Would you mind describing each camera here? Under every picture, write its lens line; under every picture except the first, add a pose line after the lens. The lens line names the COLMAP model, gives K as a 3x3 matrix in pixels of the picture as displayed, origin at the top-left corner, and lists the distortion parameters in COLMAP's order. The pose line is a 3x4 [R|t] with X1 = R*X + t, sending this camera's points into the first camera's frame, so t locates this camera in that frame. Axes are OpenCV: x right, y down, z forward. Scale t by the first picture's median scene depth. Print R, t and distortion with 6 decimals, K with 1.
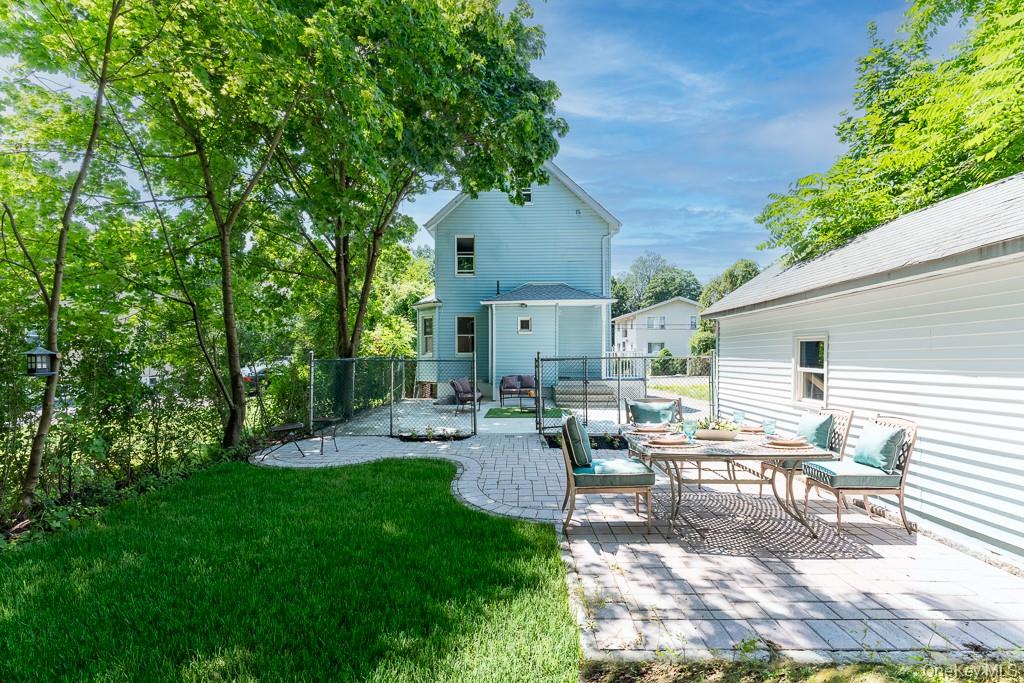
lens RADIAL K [[416.3, 0, 514.0], [0, 416.3, 343.5], [0, 0, 1]] dist [-0.003770, -0.001922]
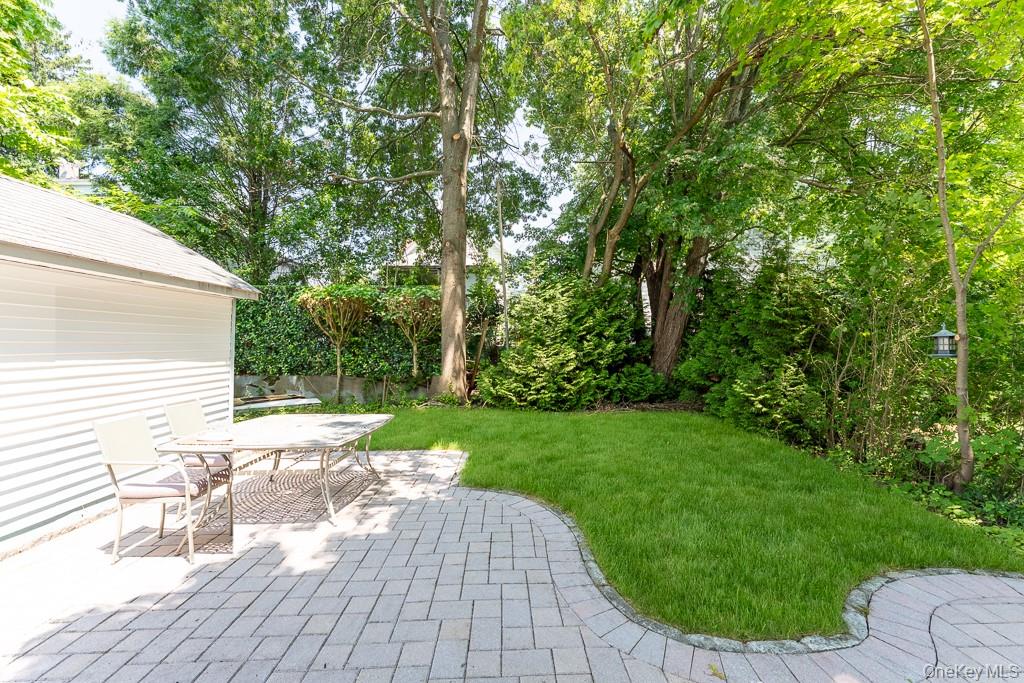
lens RADIAL K [[416.3, 0, 513.1], [0, 416.3, 341.5], [0, 0, 1]] dist [-0.003770, -0.001922]
pose [[-0.998722, 0.013863, -0.048612, -0.009127], [0.013908, 0.999903, -0.000595, 0.024232], [0.048599, -0.001271, -0.998818, 1.989043]]
